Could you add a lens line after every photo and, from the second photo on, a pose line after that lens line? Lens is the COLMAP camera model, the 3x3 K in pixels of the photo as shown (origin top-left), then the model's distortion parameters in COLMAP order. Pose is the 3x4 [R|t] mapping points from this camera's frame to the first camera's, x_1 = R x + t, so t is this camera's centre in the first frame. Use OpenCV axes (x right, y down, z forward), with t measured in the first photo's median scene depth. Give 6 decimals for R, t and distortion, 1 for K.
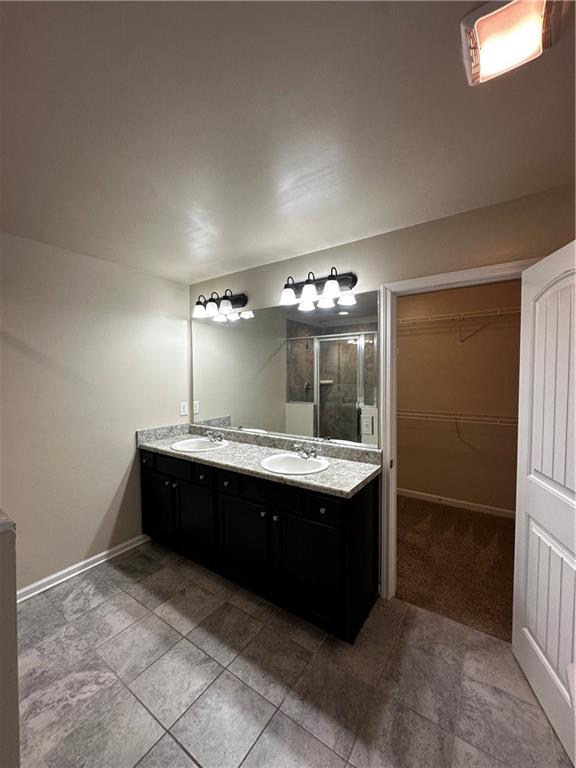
lens RADIAL K [[305.1, 0, 288.0], [0, 305.1, 384.0], [0, 0, 1]] dist [0.001628, 0.000265]
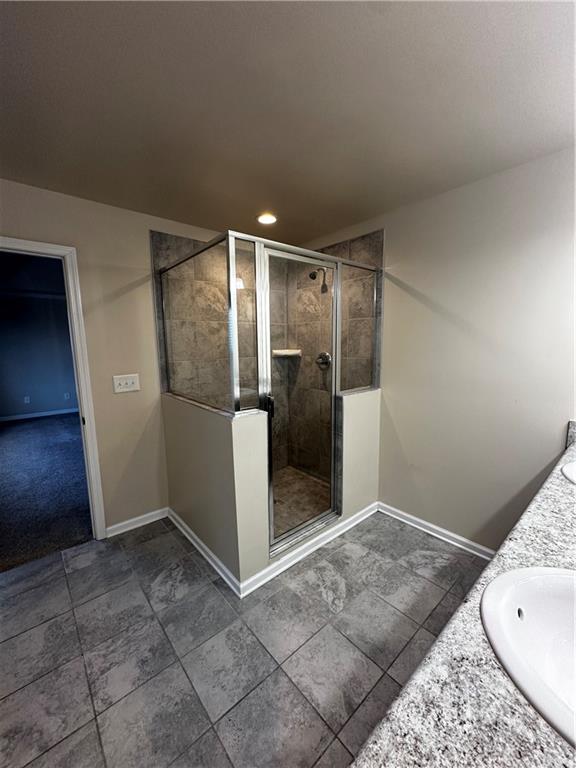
lens RADIAL K [[305.1, 0, 288.0], [0, 305.1, 384.0], [0, 0, 1]] dist [0.001628, 0.000265]
pose [[-0.237614, 0.148773, -0.959899, 0.392838], [-0.019975, 0.987244, 0.157956, -0.021066], [0.971154, 0.056706, -0.231611, 0.979606]]
